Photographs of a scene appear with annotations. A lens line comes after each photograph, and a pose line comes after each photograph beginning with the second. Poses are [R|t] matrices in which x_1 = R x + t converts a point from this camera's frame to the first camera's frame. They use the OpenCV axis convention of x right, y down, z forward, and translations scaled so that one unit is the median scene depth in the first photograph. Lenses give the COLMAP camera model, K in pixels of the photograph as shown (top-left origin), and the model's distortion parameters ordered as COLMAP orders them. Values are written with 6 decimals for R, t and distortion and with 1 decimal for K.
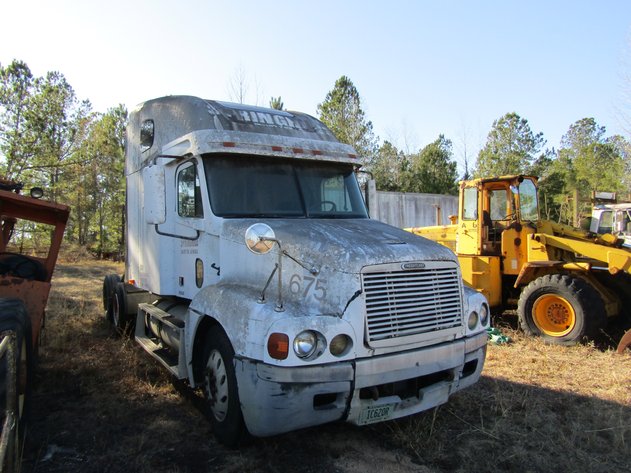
lens RADIAL K [[452.0, 0, 316.0], [0, 452.0, 245.9], [0, 0, 1]] dist [-0.007294, 0.004120]
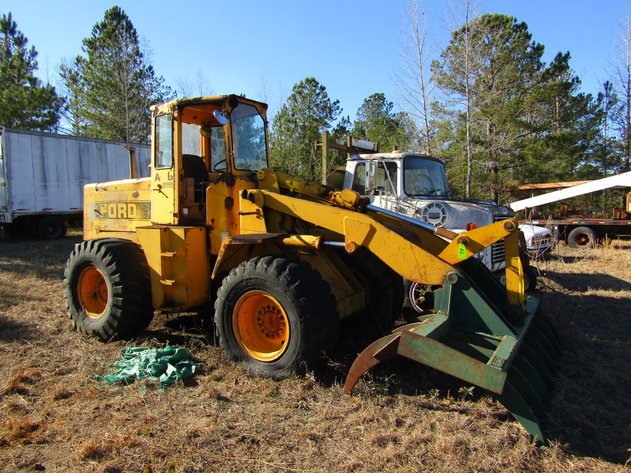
lens RADIAL K [[452.0, 0, 316.0], [0, 452.0, 245.9], [0, 0, 1]] dist [-0.007294, 0.004120]
pose [[0.921887, -0.036484, 0.385738, 0.295966], [0.008406, 0.997206, 0.074227, 0.004691], [-0.387368, -0.065186, 0.919618, 0.349370]]
